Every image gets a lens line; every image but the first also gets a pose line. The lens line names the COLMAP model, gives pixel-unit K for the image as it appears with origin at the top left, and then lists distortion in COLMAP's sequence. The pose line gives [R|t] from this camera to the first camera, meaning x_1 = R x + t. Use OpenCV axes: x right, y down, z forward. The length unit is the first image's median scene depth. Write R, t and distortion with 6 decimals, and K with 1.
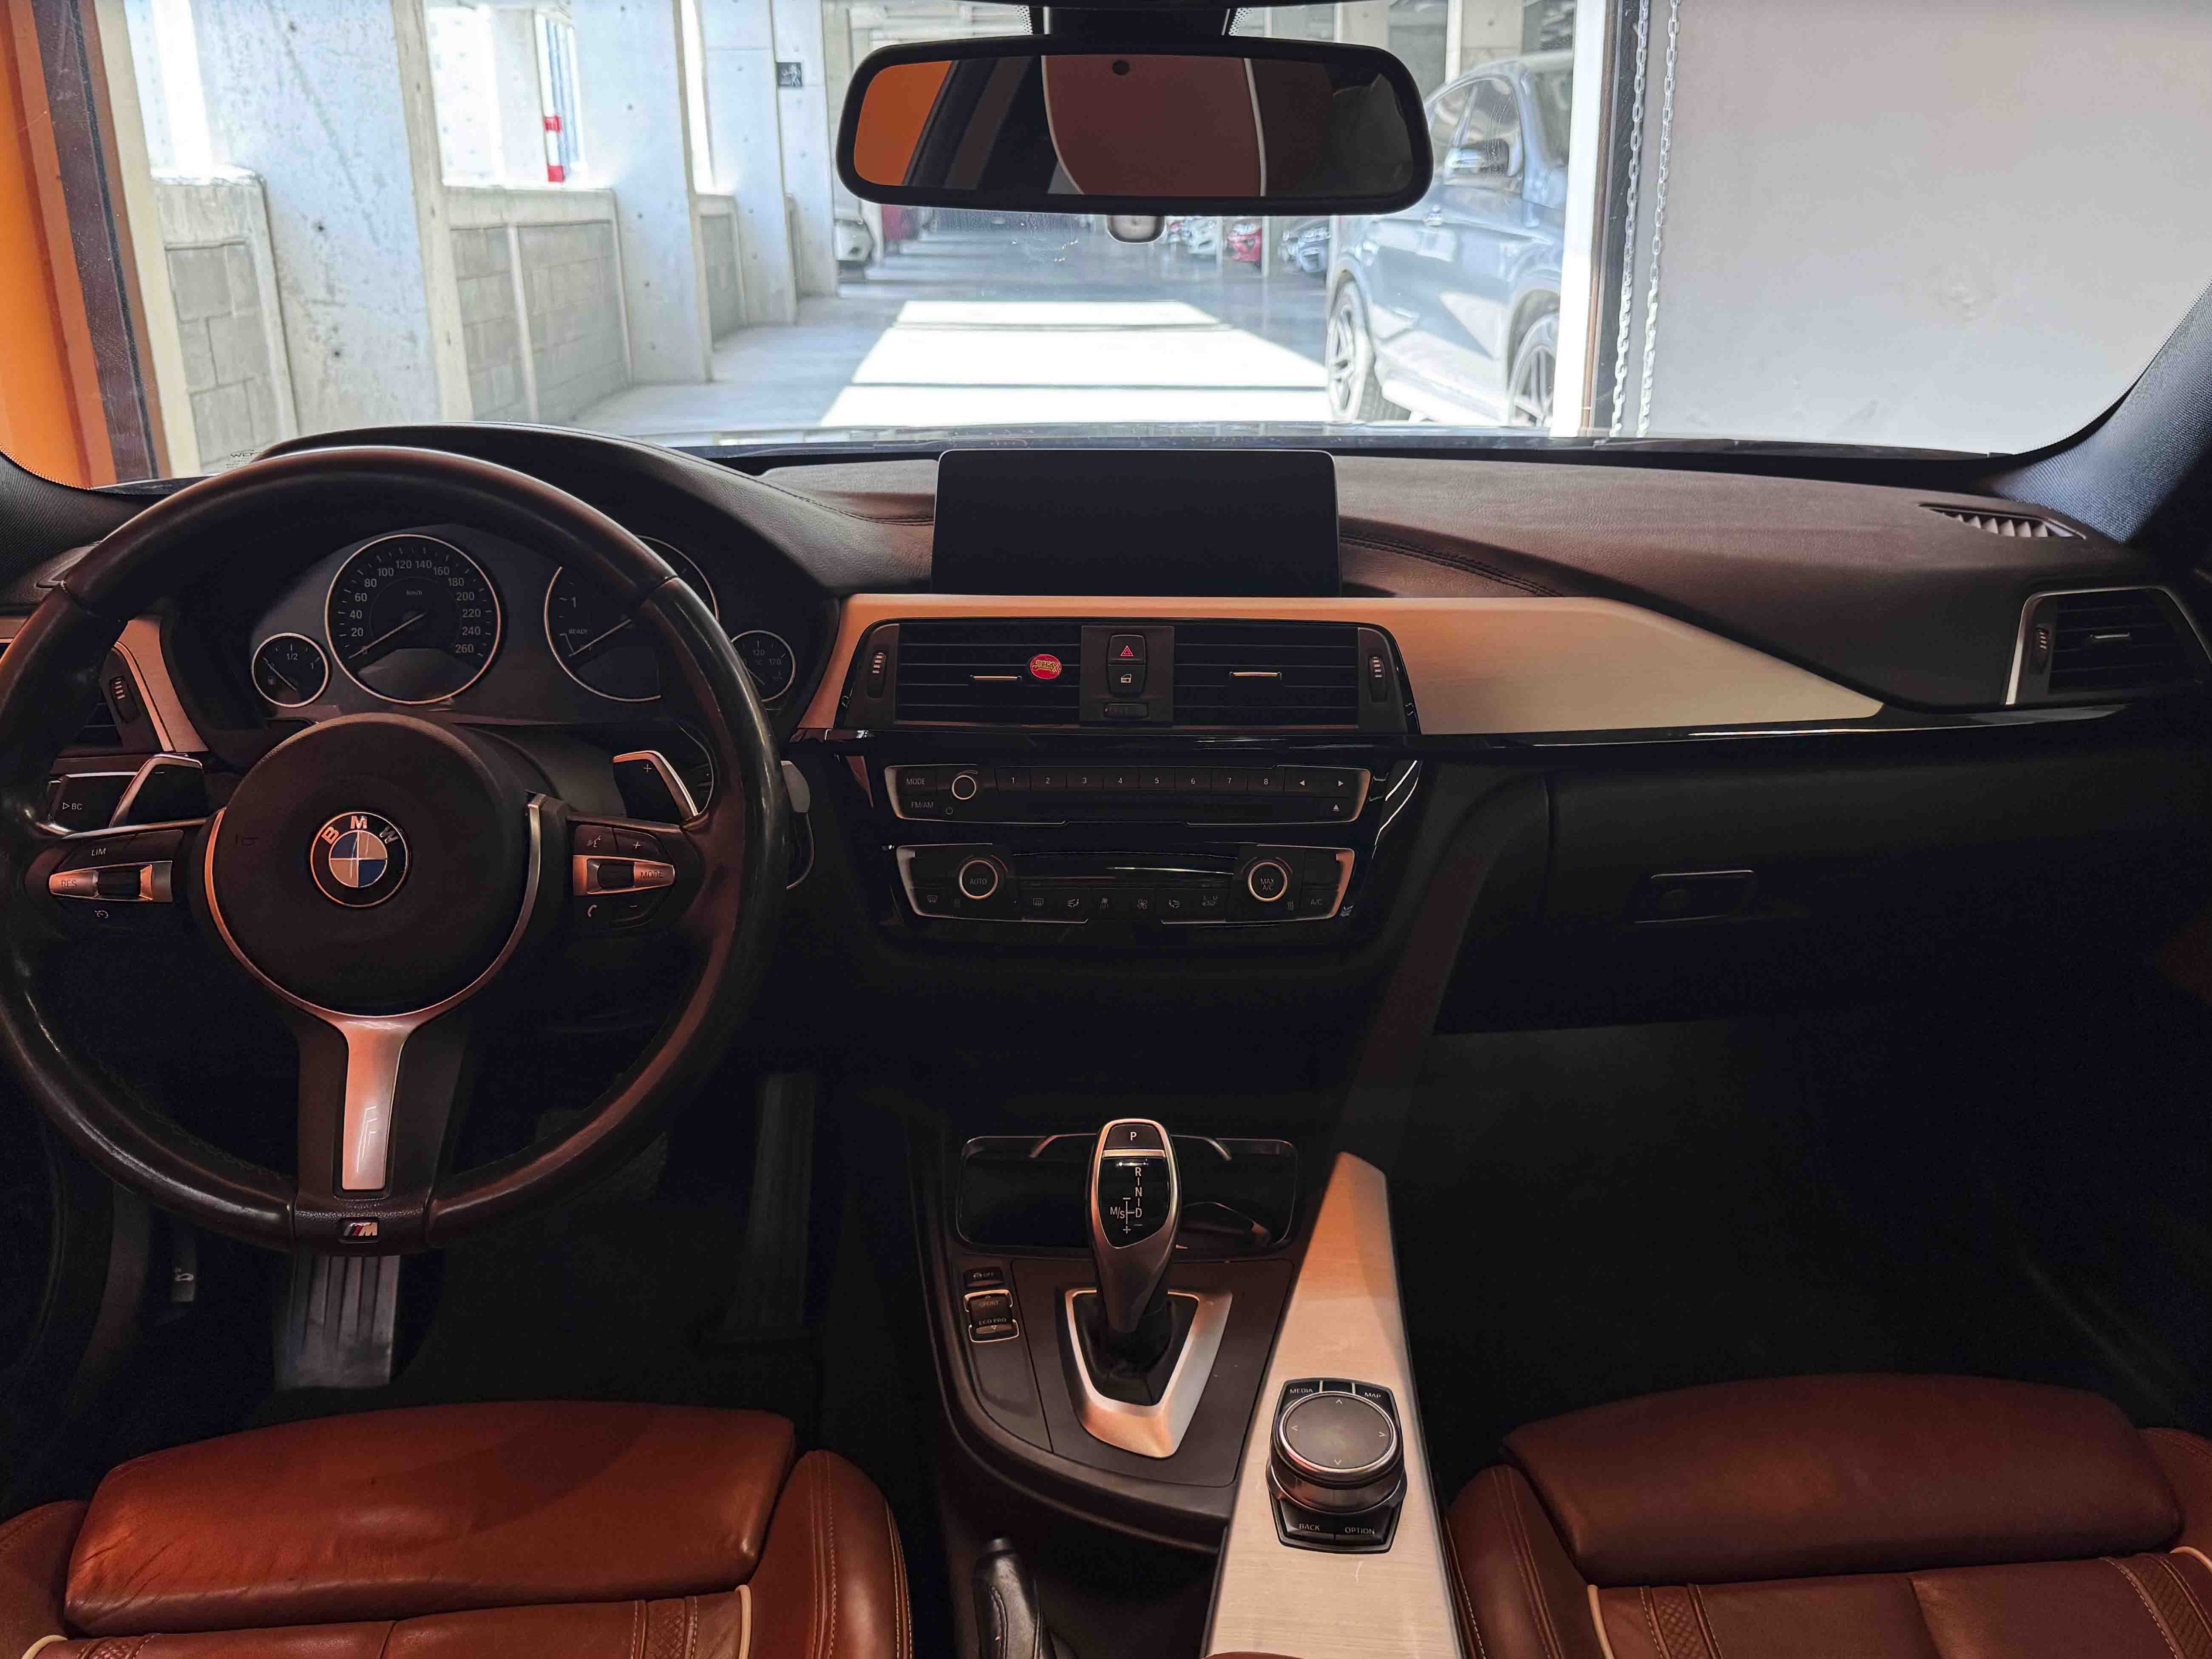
lens RADIAL K [[1790.9, 0, 1166.6], [0, 1790.9, 776.7], [0, 0, 1]] dist [0.062257, -0.104889]
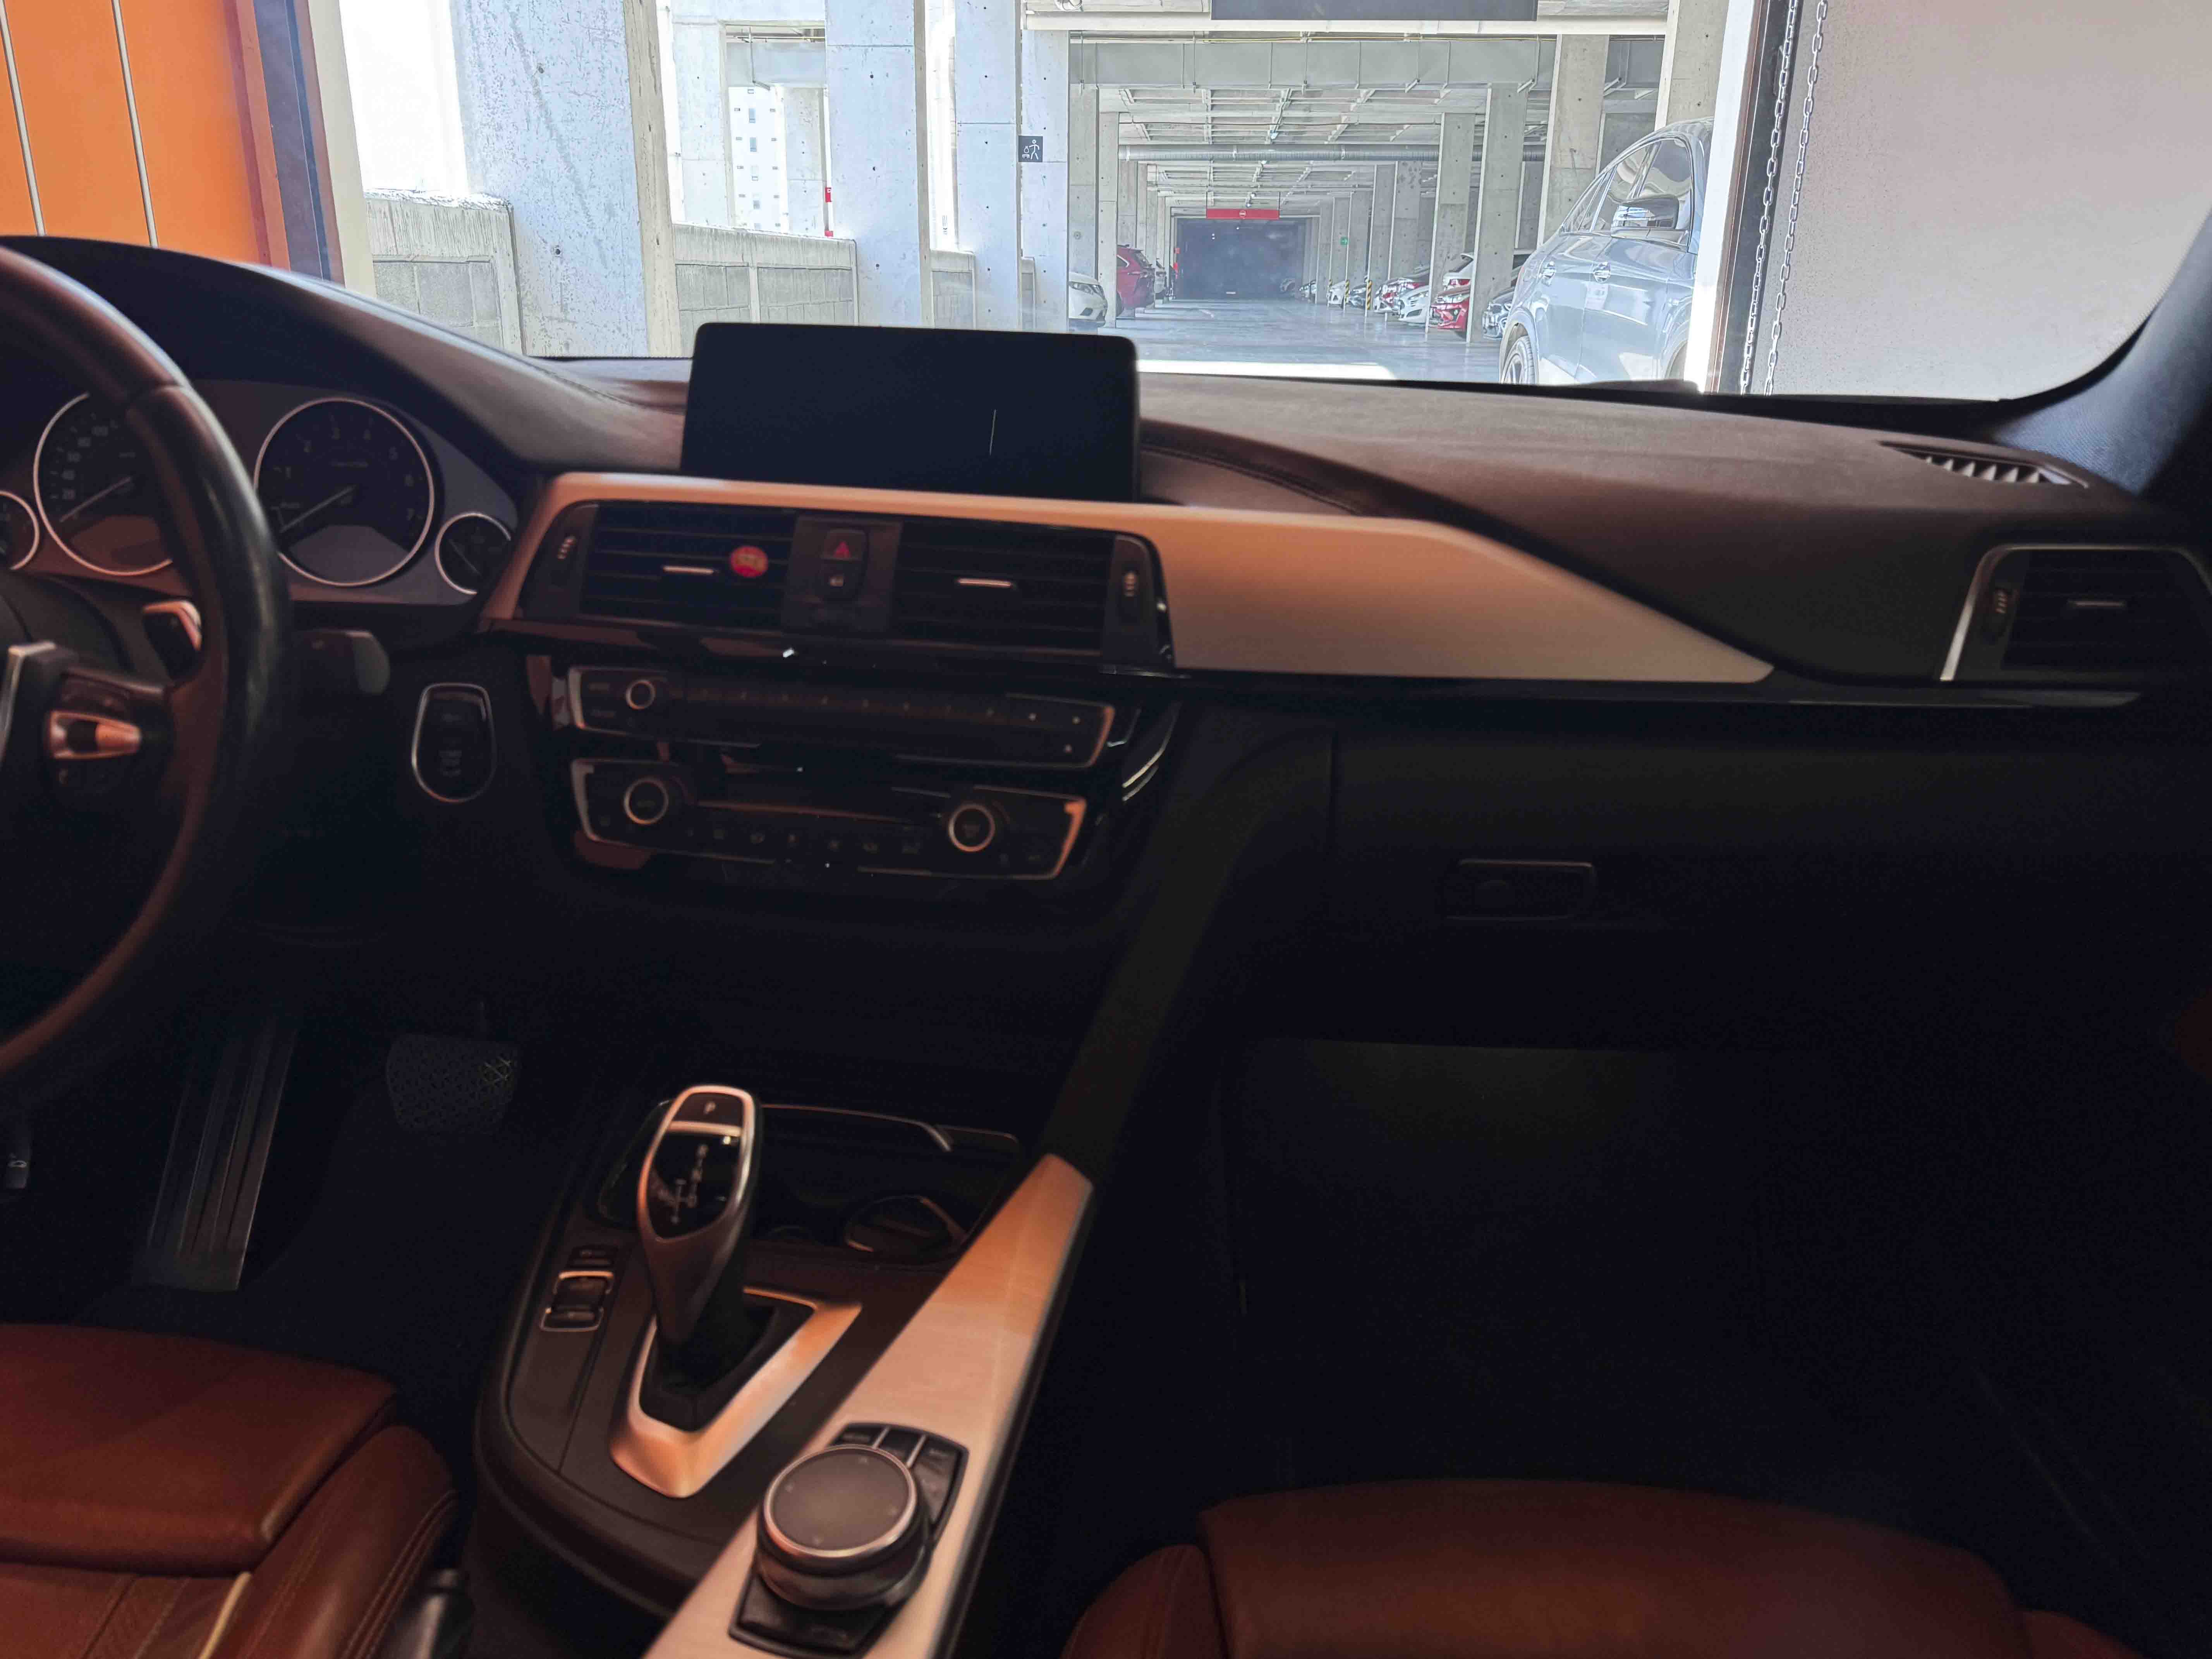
lens RADIAL K [[1644.2, 0, 1087.3], [0, 1644.2, 833.3], [0, 0, 1]] dist [0.023236, -0.041101]
pose [[0.985453, 0.074706, -0.152650, 0.221746], [-0.071885, 0.997126, 0.023925, 0.037714], [0.153999, -0.012604, 0.987991, 0.240996]]
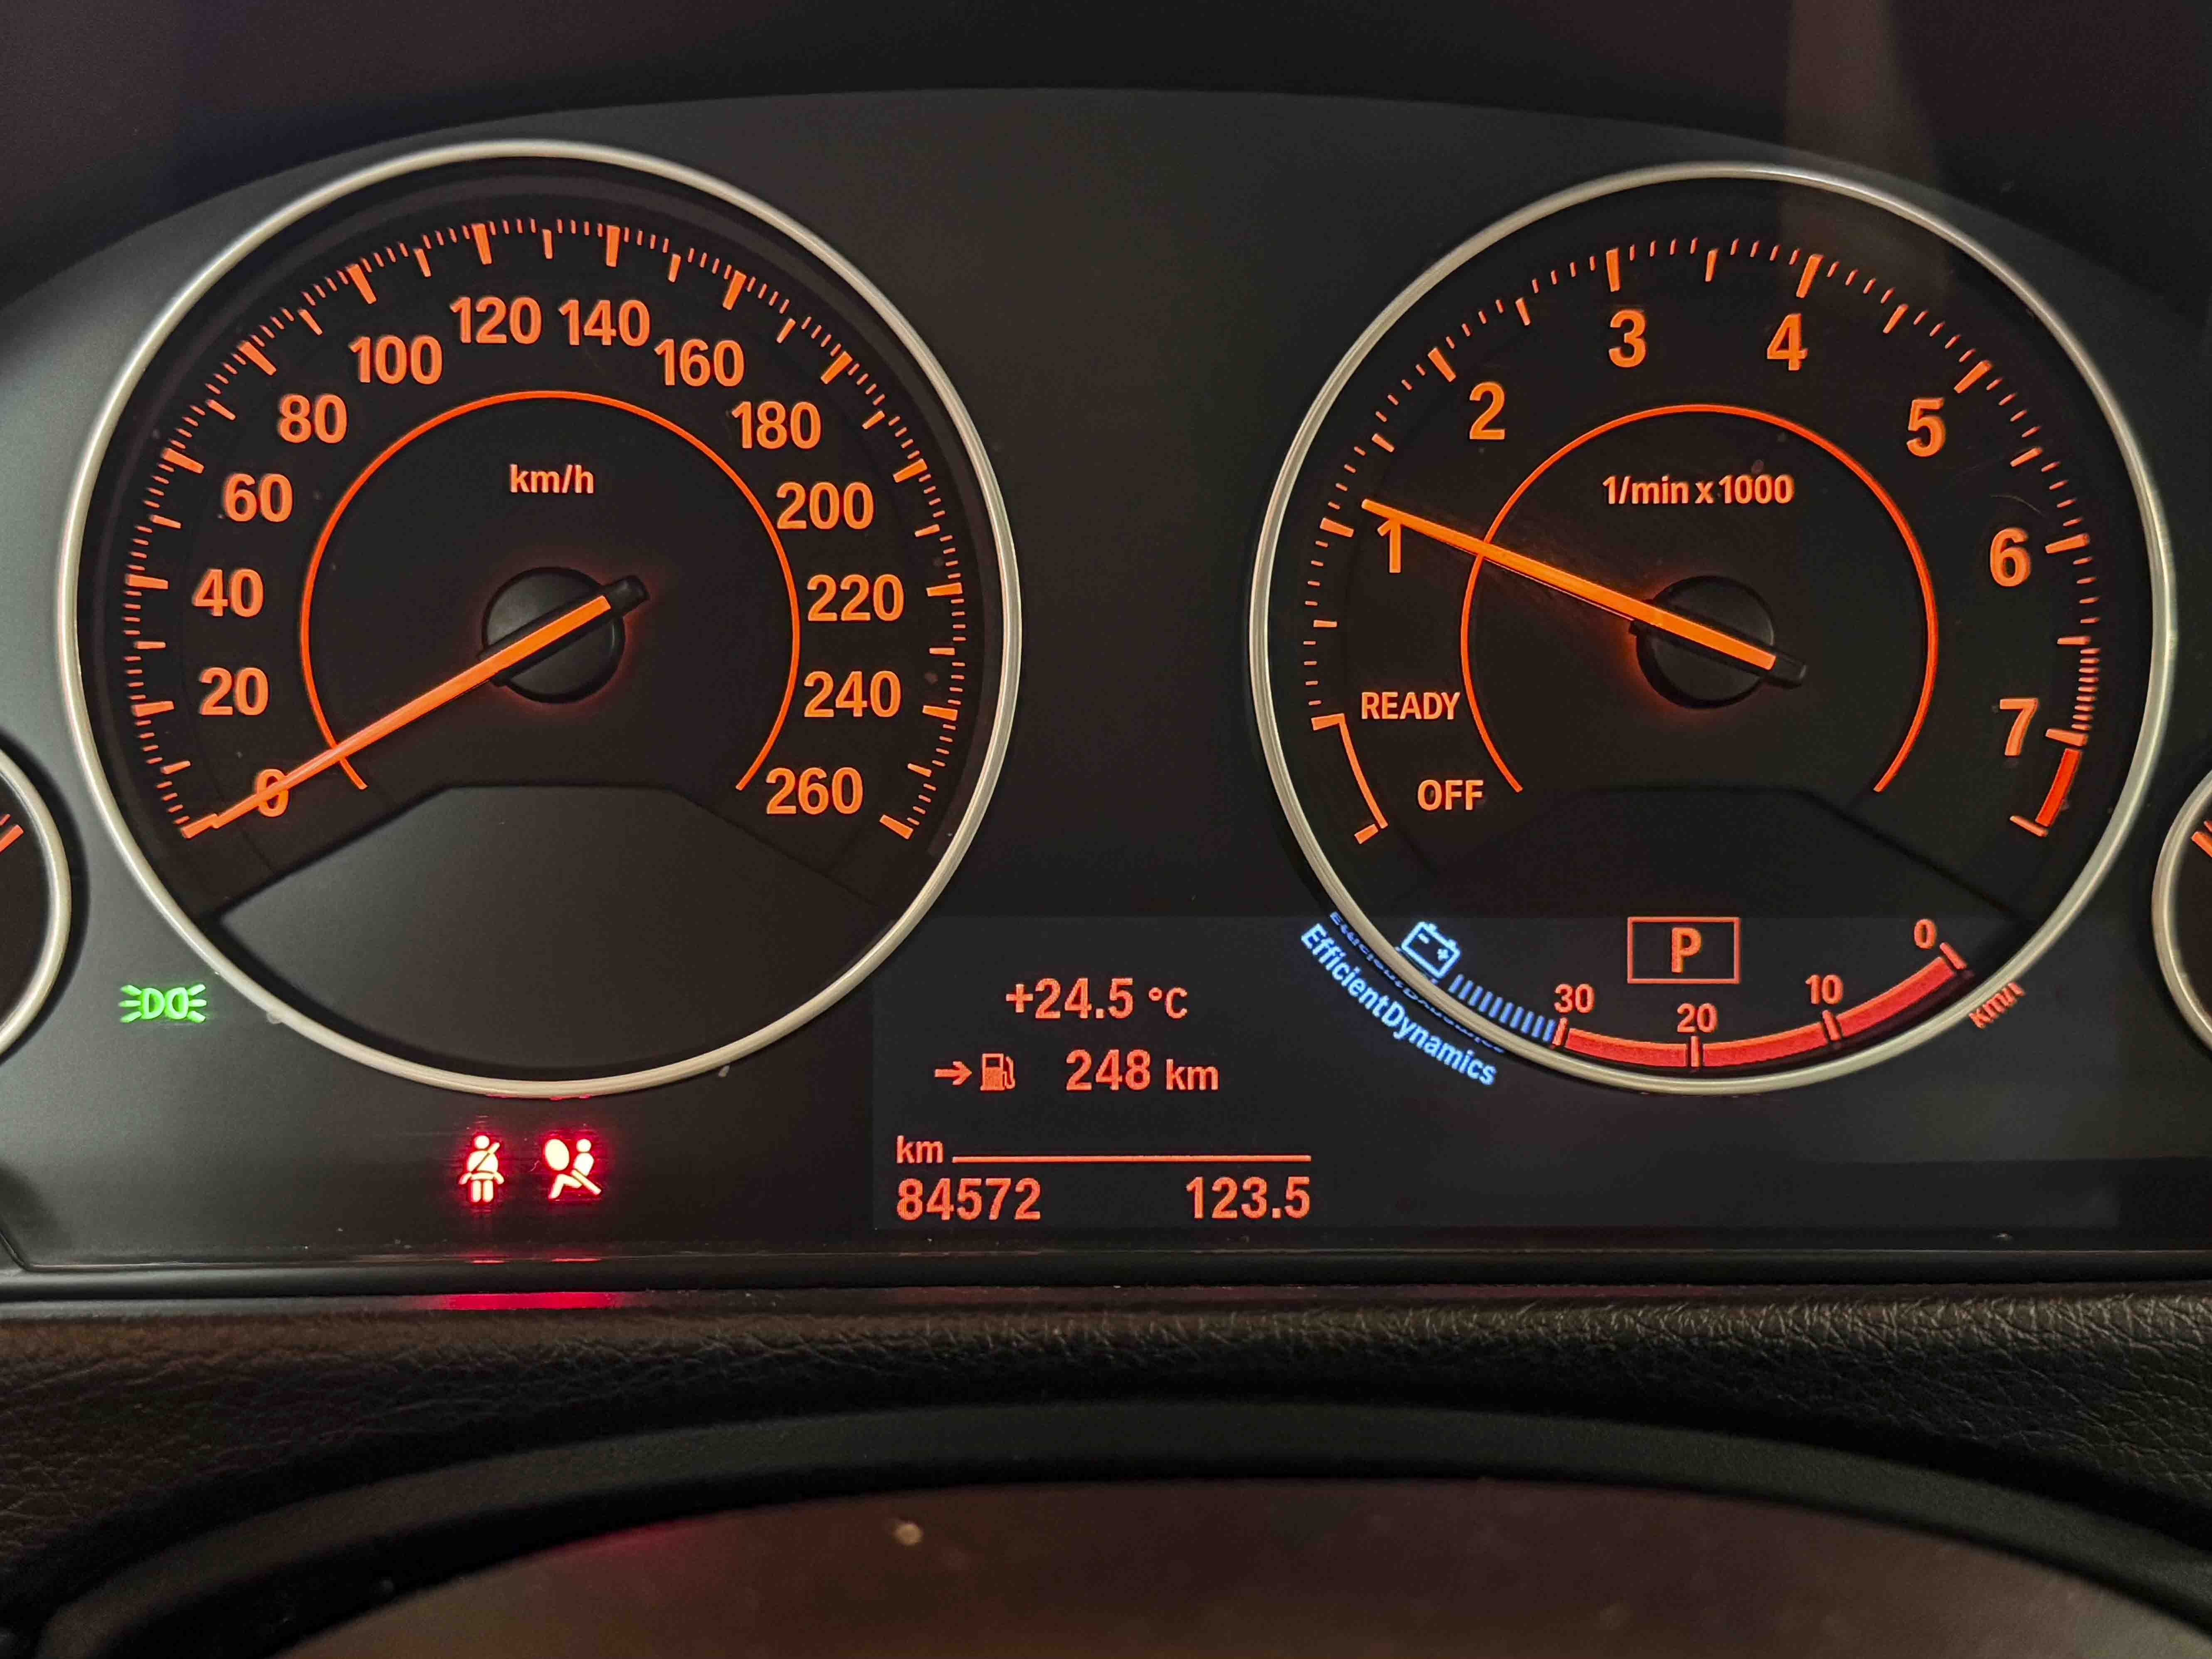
lens RADIAL K [[3283.2, 0, 1125.0], [0, 3283.2, 834.2], [0, 0, 1]] dist [0.166865, 0.000000]
pose [[0.999096, 0.018077, -0.038463, -0.356100], [-0.019258, 0.999347, -0.030559, -0.059092], [0.037886, 0.031272, 0.998793, 0.692138]]
